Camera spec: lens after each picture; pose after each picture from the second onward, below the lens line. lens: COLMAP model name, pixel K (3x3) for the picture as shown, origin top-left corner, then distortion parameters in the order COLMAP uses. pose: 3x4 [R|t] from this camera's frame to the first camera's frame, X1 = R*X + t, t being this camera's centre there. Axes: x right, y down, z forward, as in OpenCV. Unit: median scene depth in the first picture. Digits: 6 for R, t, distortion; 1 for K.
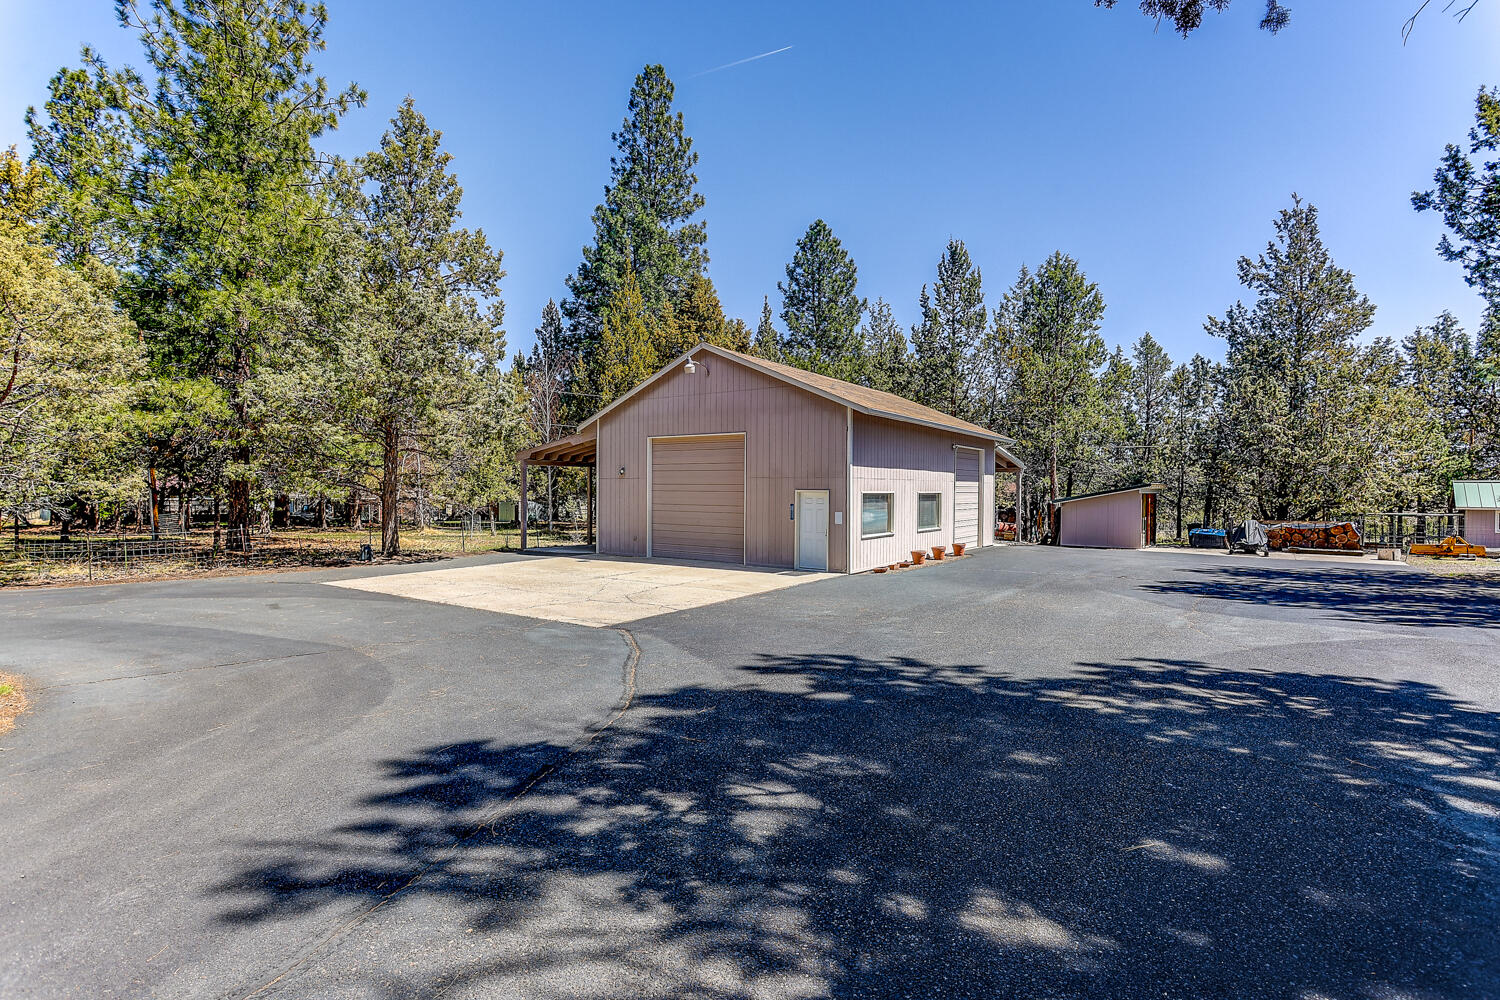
lens RADIAL K [[717.4, 0, 756.0], [0, 717.4, 491.1], [0, 0, 1]] dist [0.001150, 0.000311]
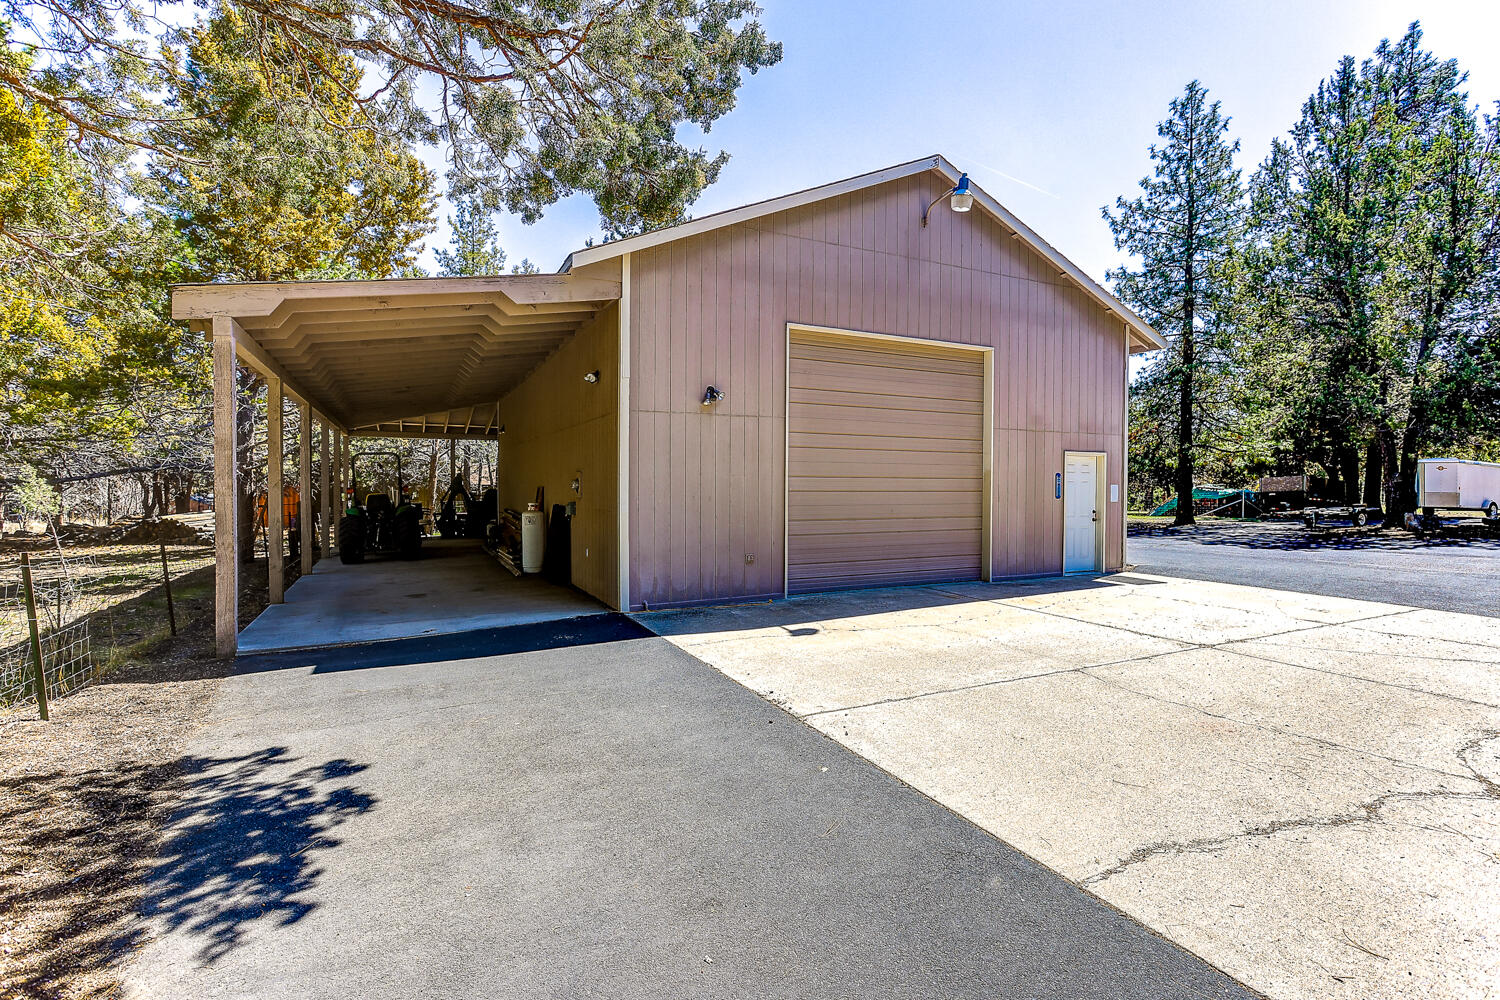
lens RADIAL K [[717.4, 0, 756.0], [0, 717.4, 491.1], [0, 0, 1]] dist [0.001150, 0.000311]
pose [[0.563977, -0.006857, 0.825762, -0.576723], [0.003108, 0.999976, 0.006181, 0.026739], [-0.825785, -0.000920, 0.563984, 0.840359]]
